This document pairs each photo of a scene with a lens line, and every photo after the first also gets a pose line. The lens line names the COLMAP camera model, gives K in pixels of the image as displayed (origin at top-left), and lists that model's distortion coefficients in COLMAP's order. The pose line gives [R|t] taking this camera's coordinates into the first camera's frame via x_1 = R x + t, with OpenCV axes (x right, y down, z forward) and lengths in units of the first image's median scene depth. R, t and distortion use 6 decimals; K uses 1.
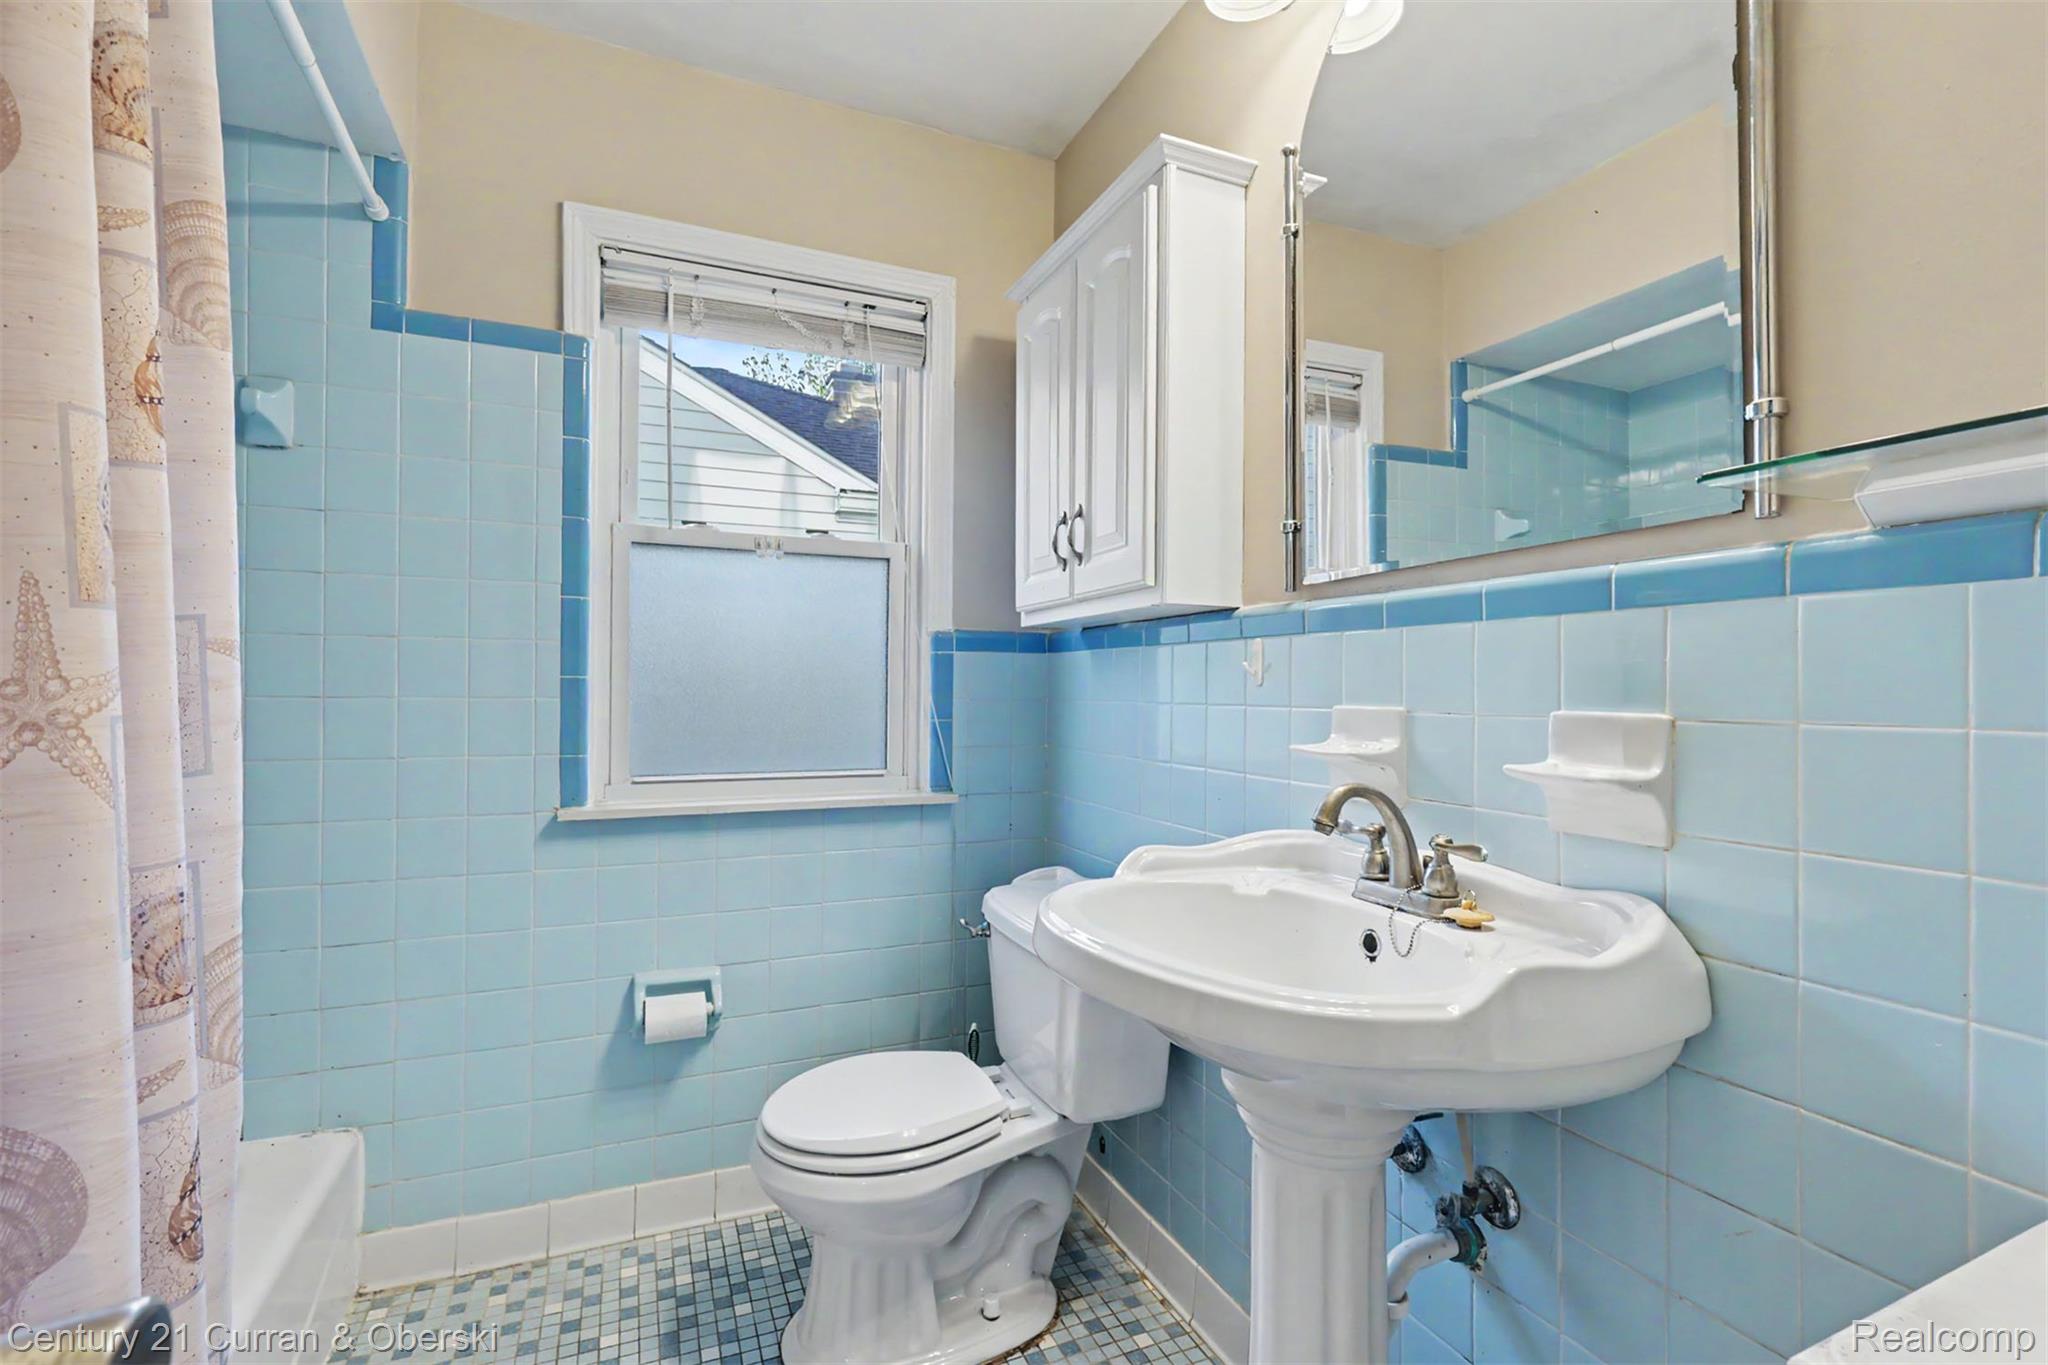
lens RADIAL K [[914.3, 0, 1032.3], [0, 914.3, 682.1], [0, 0, 1]] dist [0.002096, -0.000104]
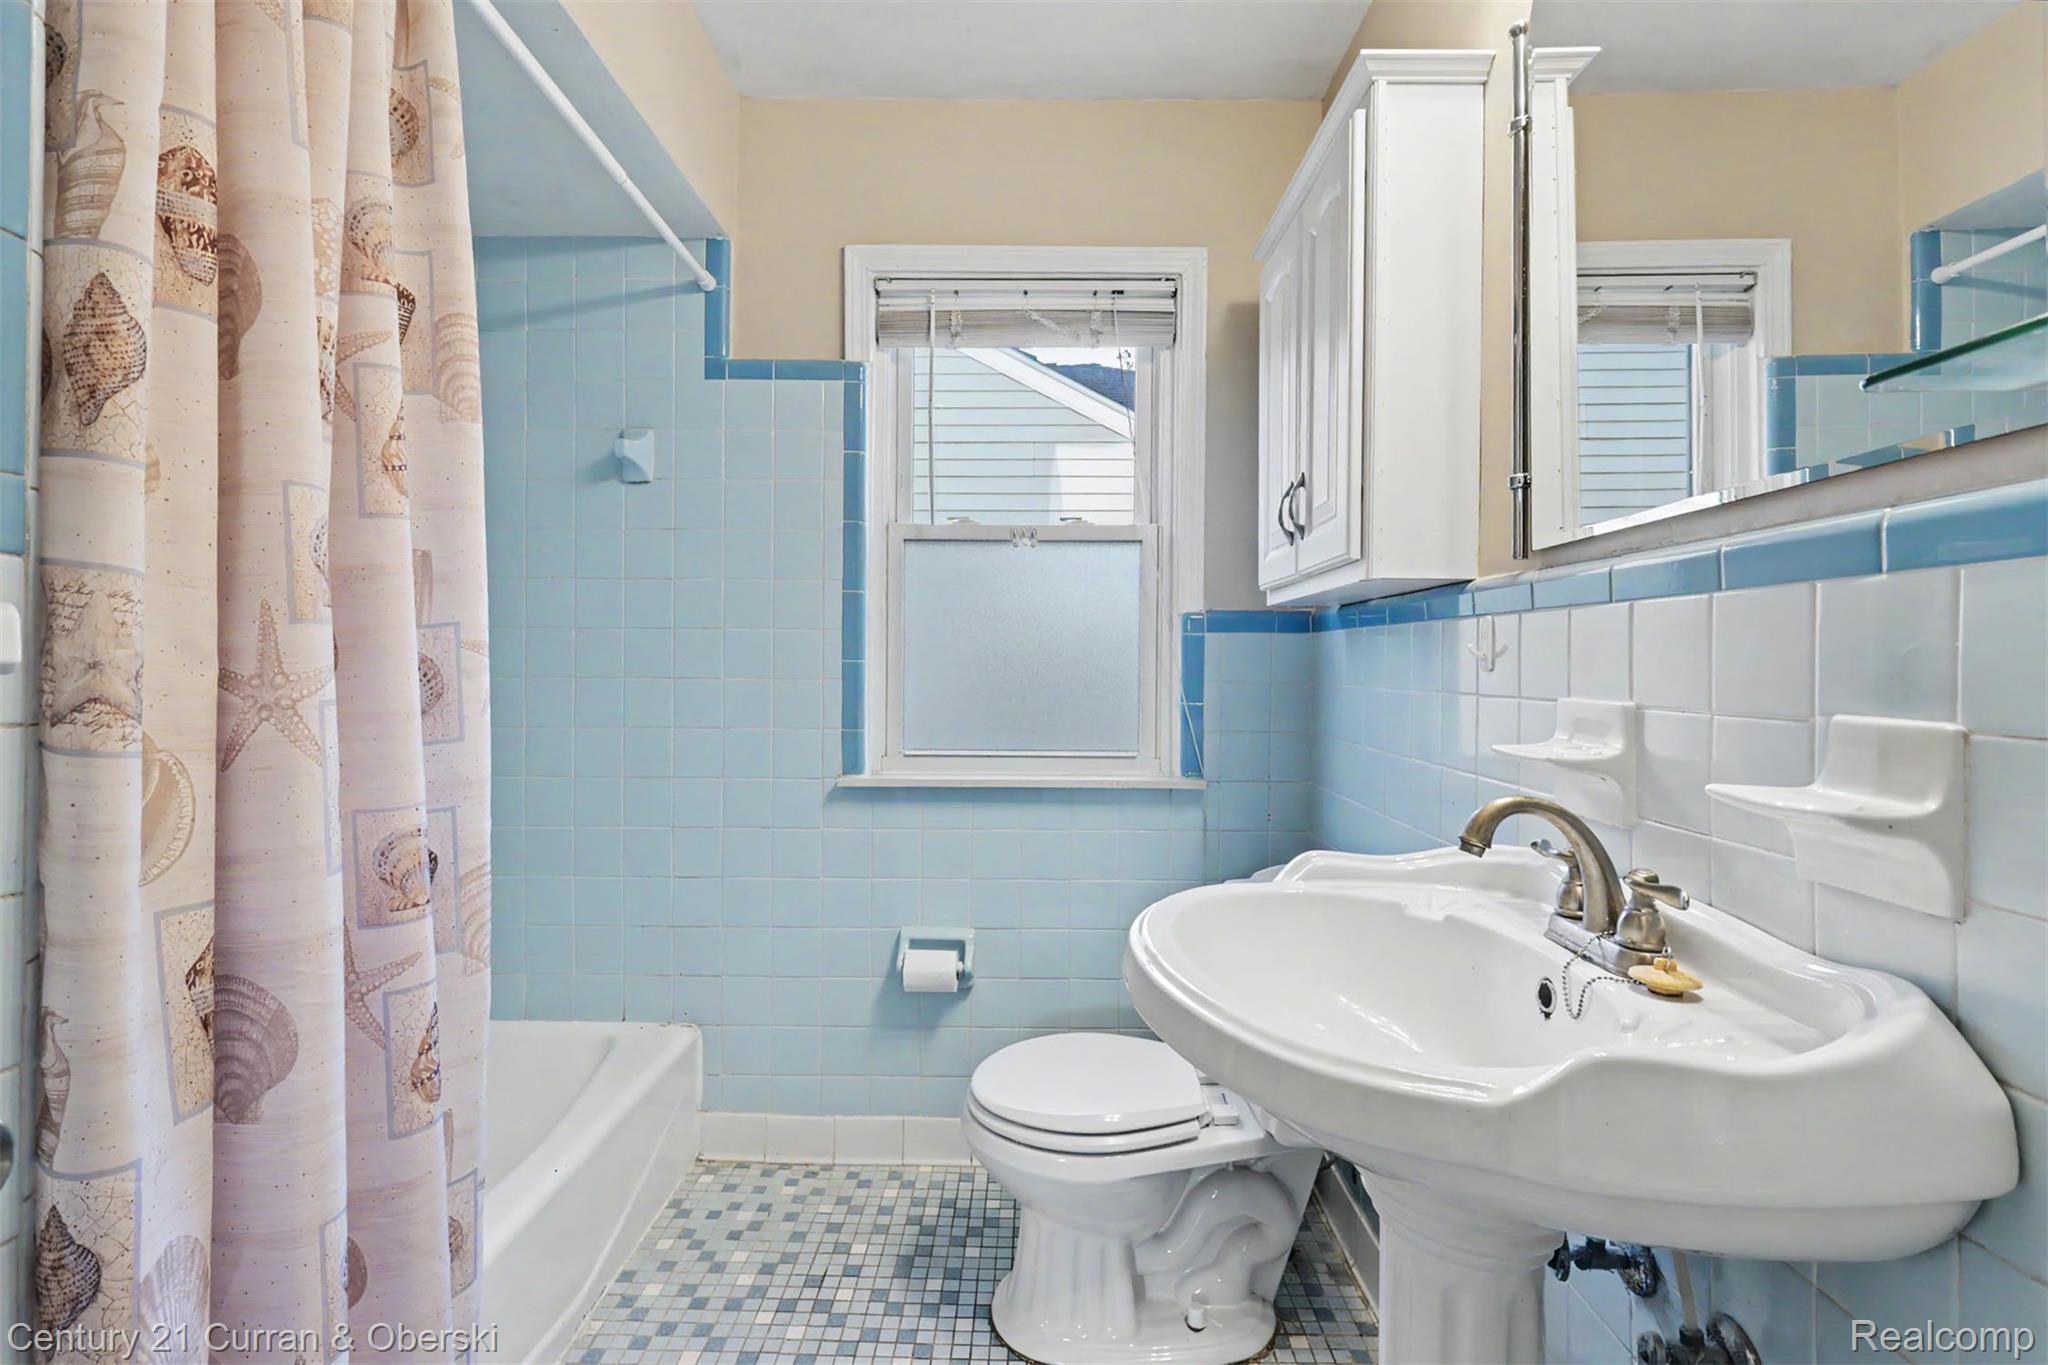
lens RADIAL K [[914.3, 0, 1038.9], [0, 914.3, 661.4], [0, 0, 1]] dist [0.002096, -0.000104]
pose [[0.915081, -0.001189, -0.403268, 0.189798], [0.002079, 0.999996, 0.001769, -0.007670], [0.403264, -0.002458, 0.915080, 0.054378]]
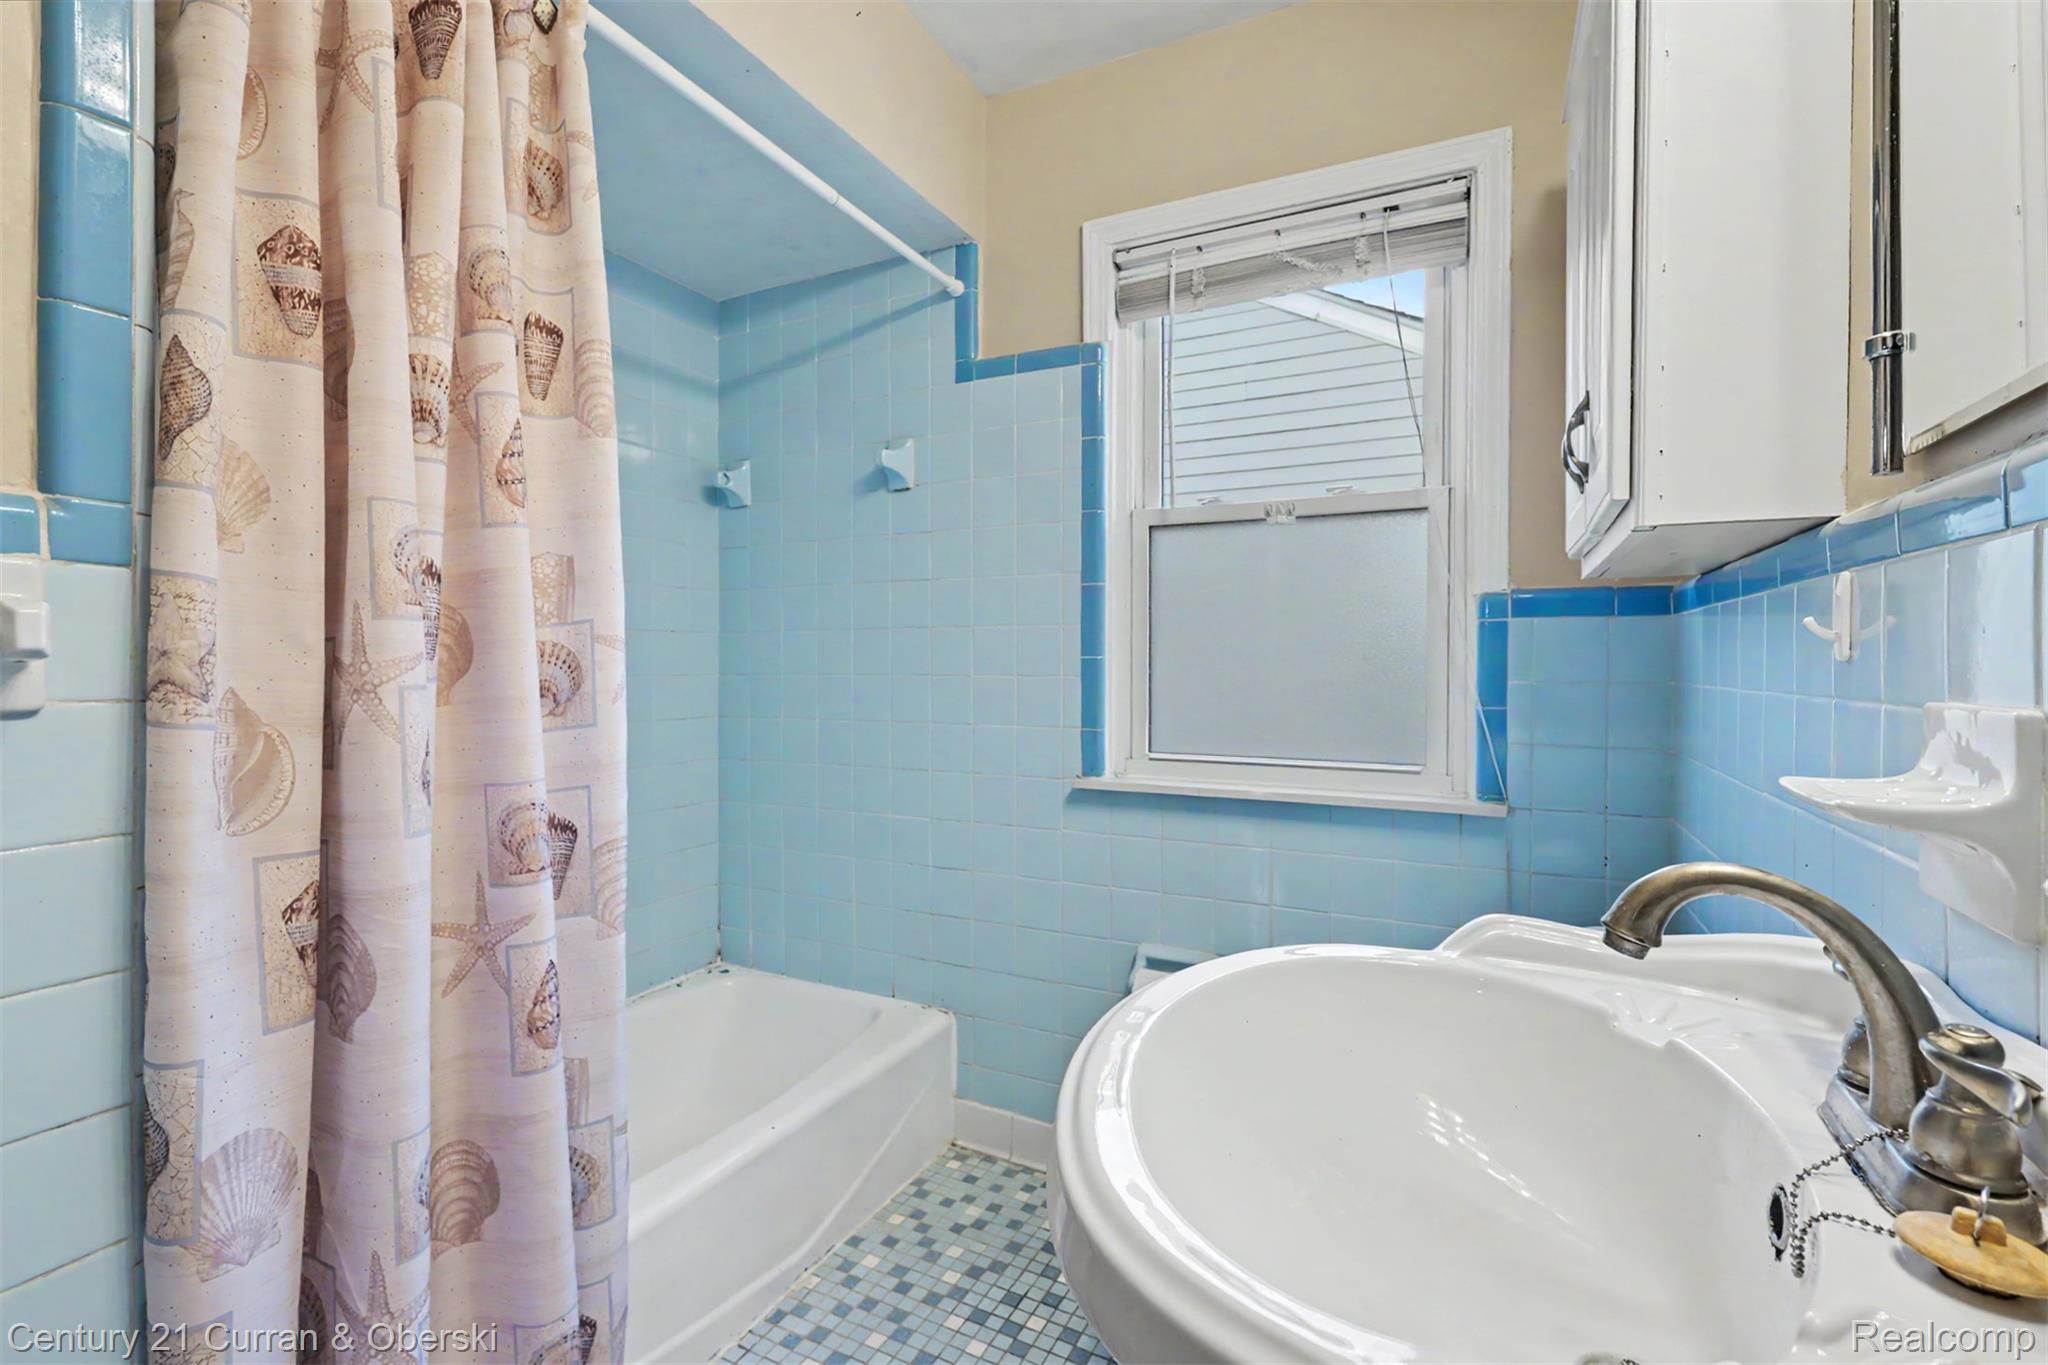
lens RADIAL K [[914.3, 0, 1035.8], [0, 914.3, 665.6], [0, 0, 1]] dist [0.002096, -0.000104]
pose [[0.644434, -0.003582, -0.764652, 0.319032], [0.007029, 0.999975, 0.001240, 0.002330], [0.764628, -0.006174, 0.644442, 0.274688]]
